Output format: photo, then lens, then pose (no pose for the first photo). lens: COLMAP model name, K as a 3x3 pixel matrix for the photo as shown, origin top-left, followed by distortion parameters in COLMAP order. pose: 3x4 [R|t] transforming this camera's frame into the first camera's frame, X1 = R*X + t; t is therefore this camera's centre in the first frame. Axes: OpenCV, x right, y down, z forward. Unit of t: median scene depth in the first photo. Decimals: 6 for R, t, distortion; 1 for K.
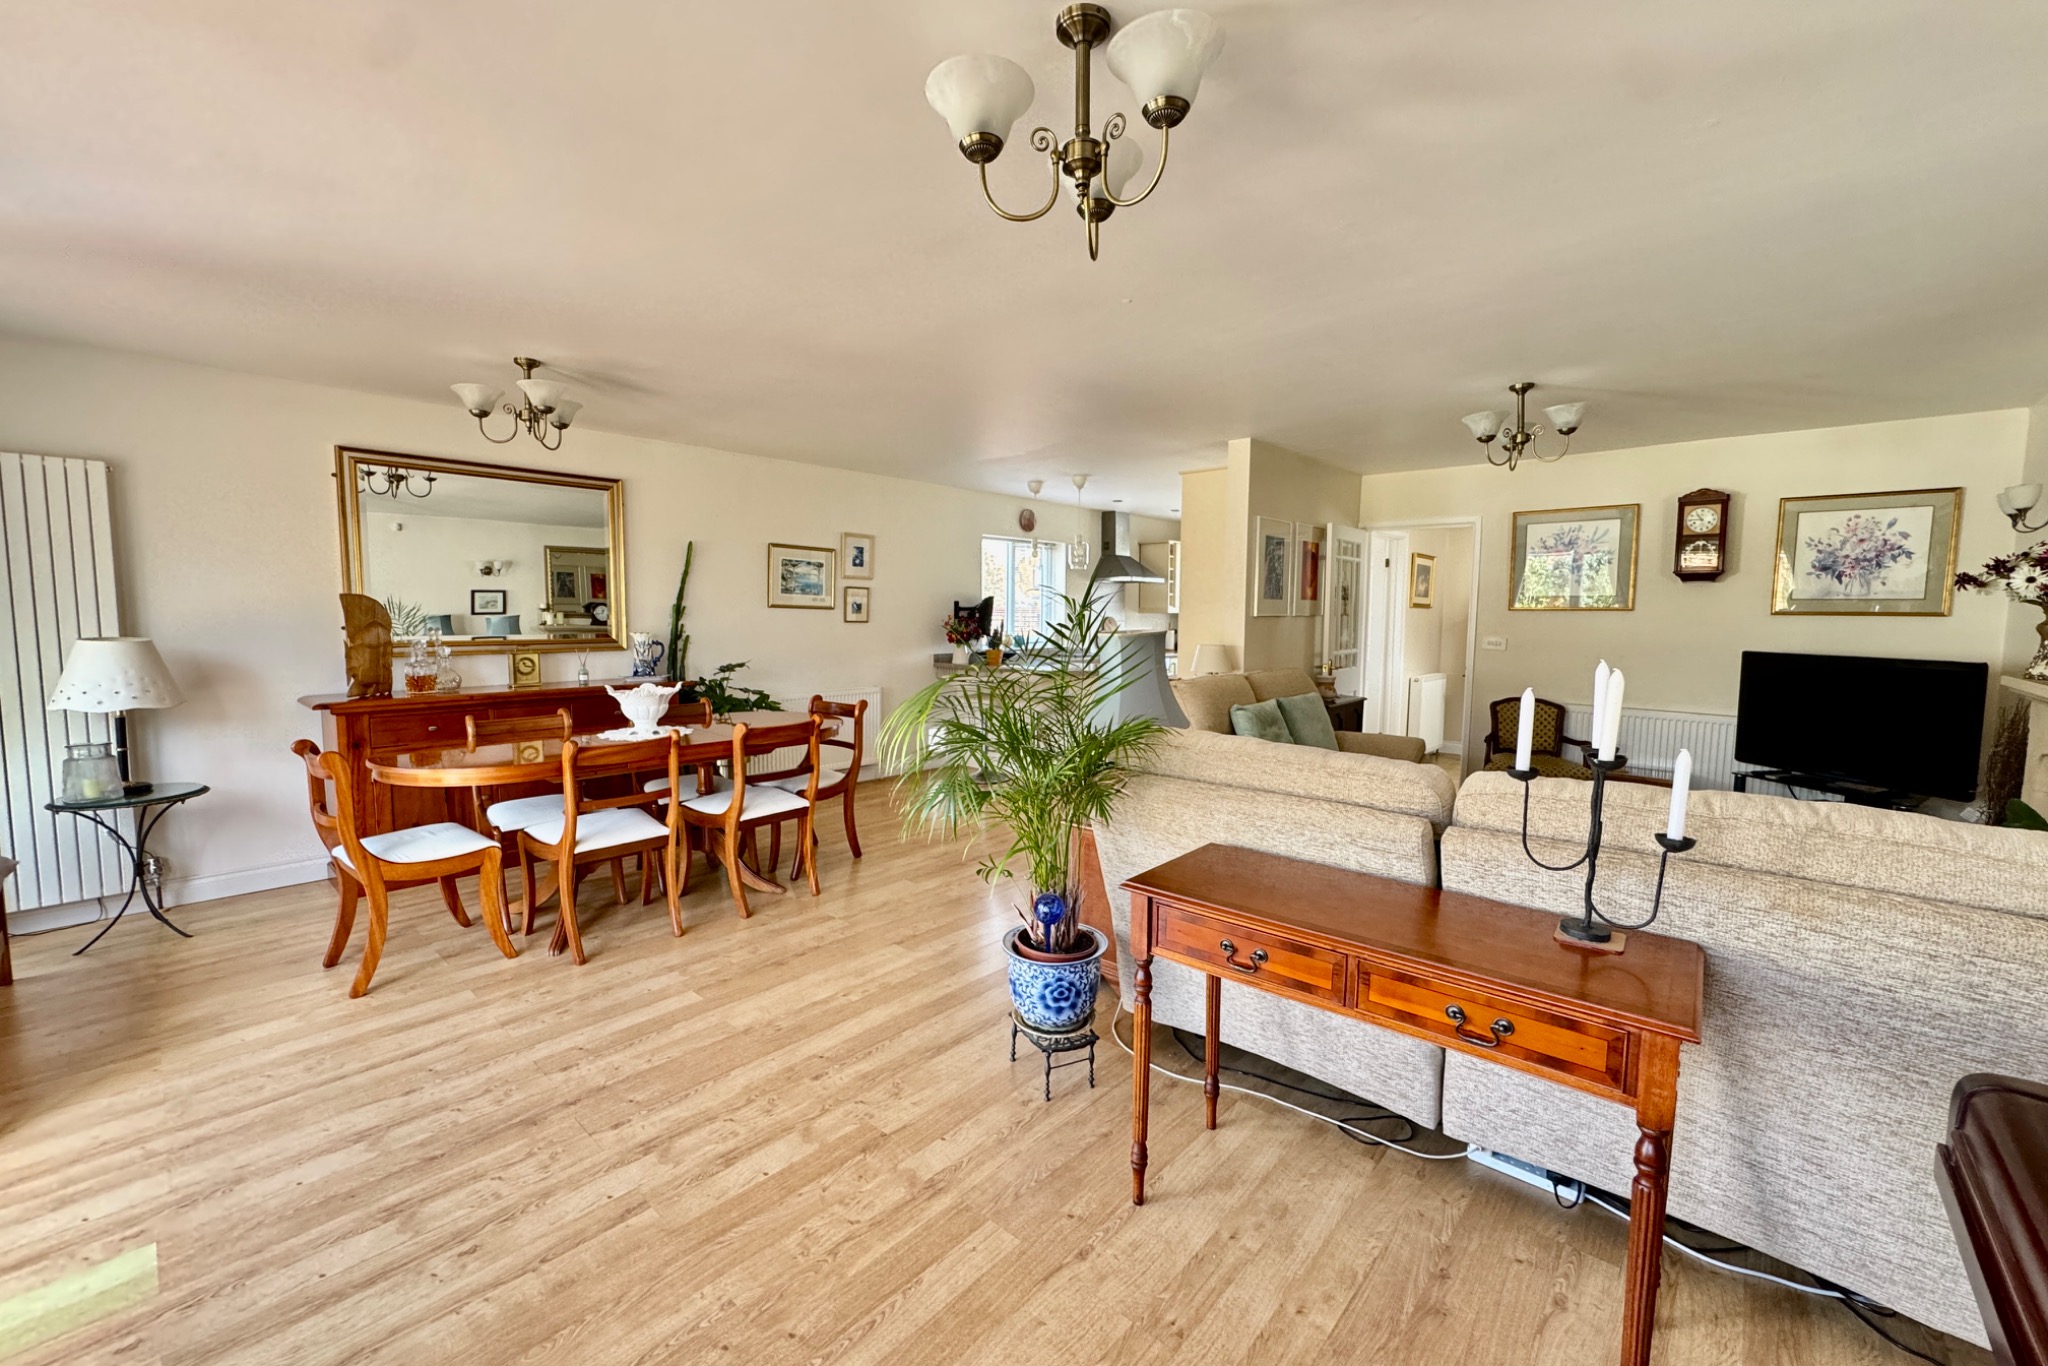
lens RADIAL K [[817.9, 0, 1021.6], [0, 817.9, 681.8], [0, 0, 1]] dist [-0.004569, 0.000881]
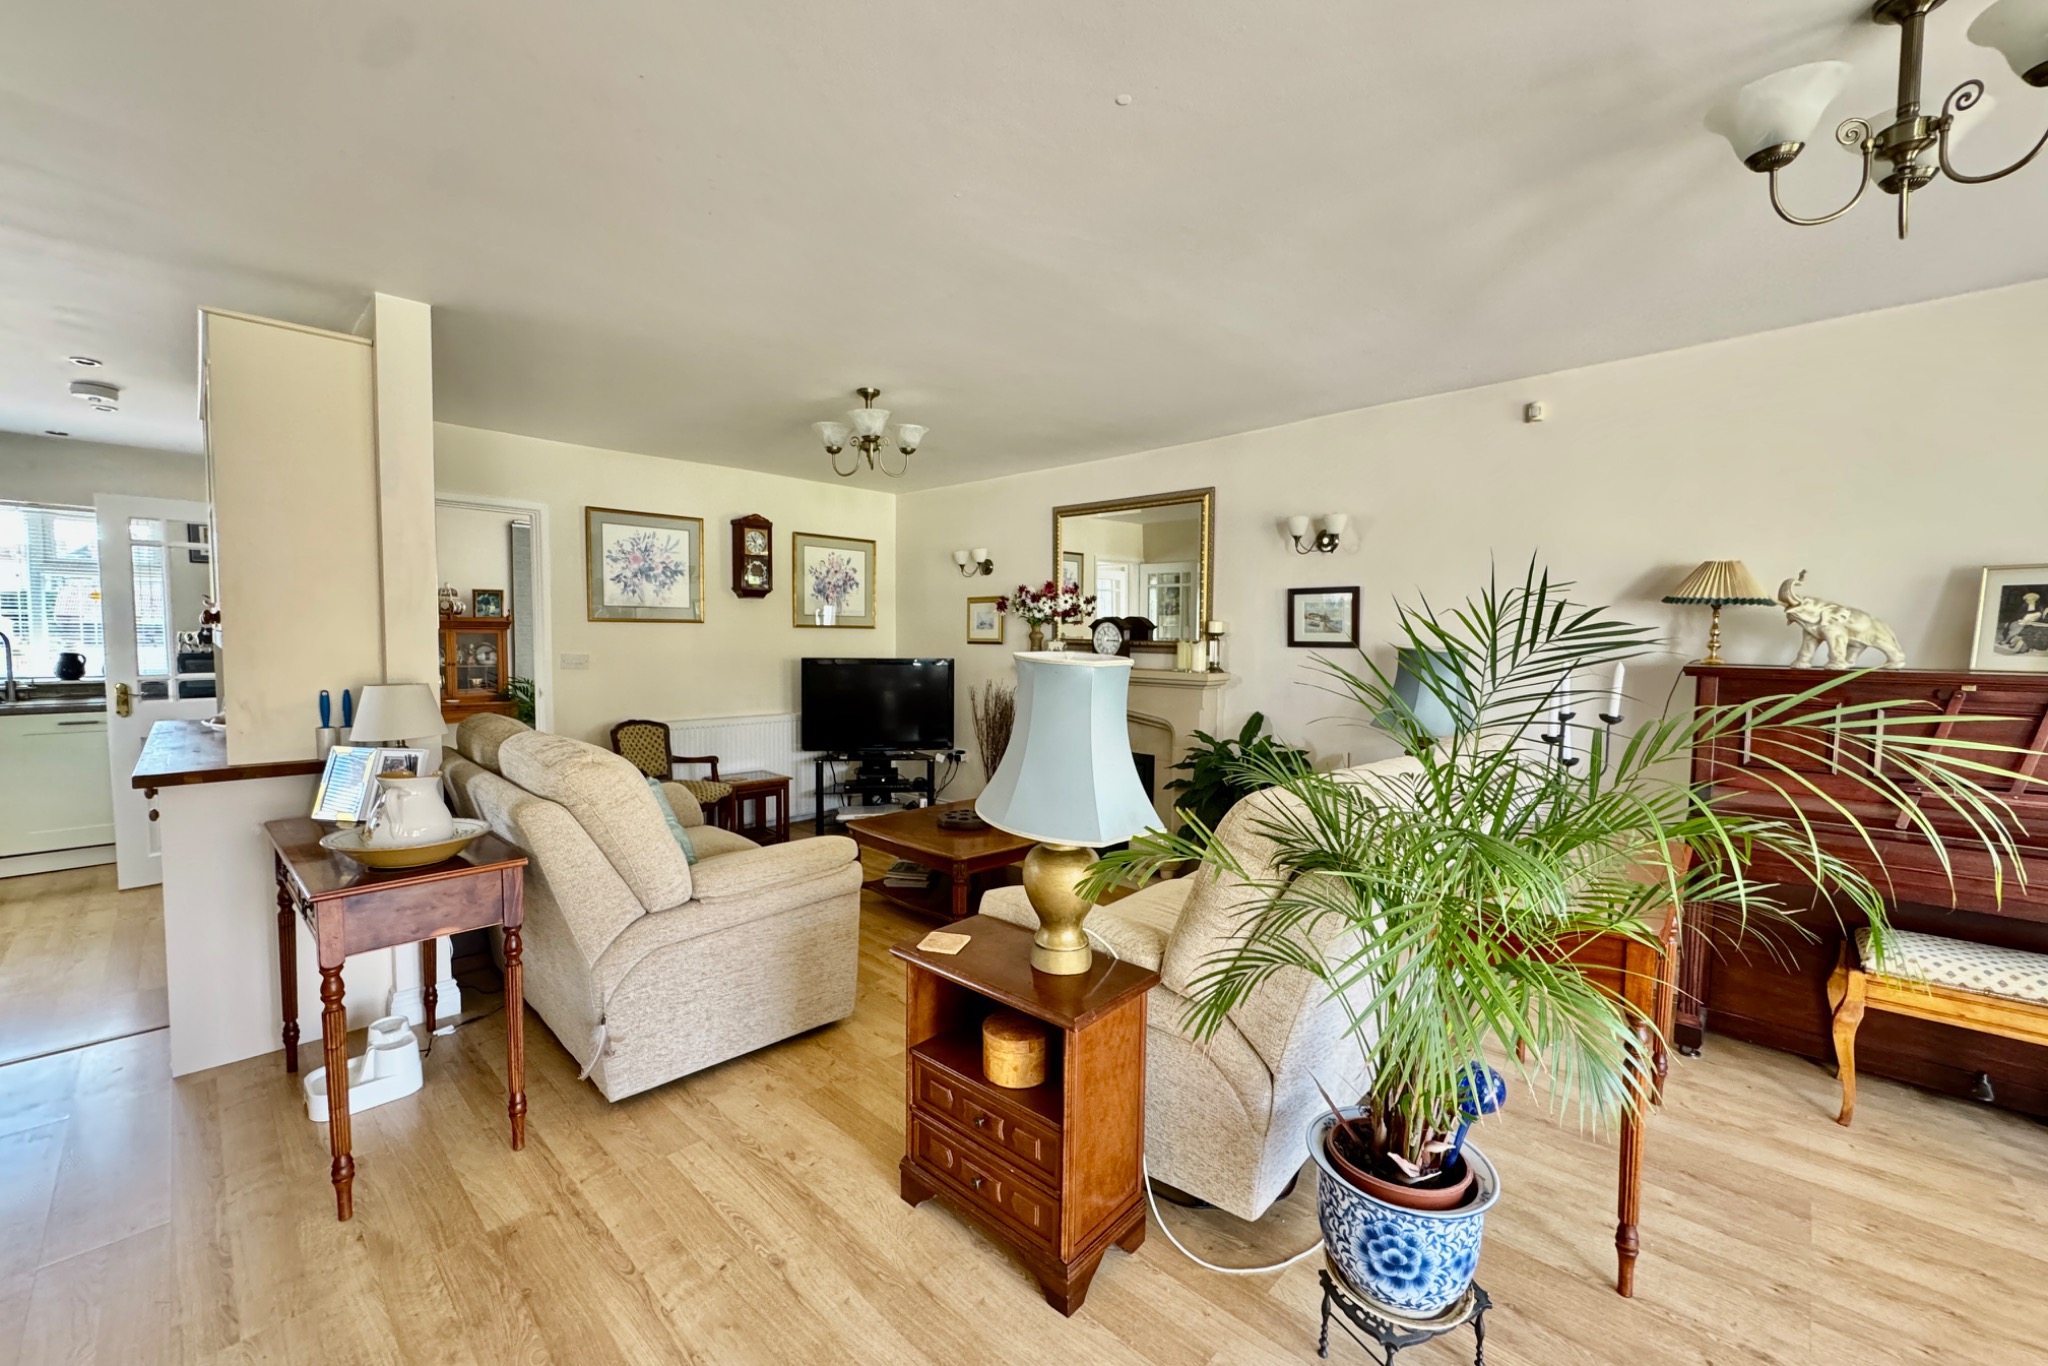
lens RADIAL K [[817.9, 0, 1021.4], [0, 817.9, 681.2], [0, 0, 1]] dist [-0.004569, 0.000881]
pose [[0.027471, -0.063698, 0.997591, -0.270717], [0.078455, 0.995027, 0.061374, -0.048559], [-0.996539, 0.076580, 0.032332, 0.600612]]
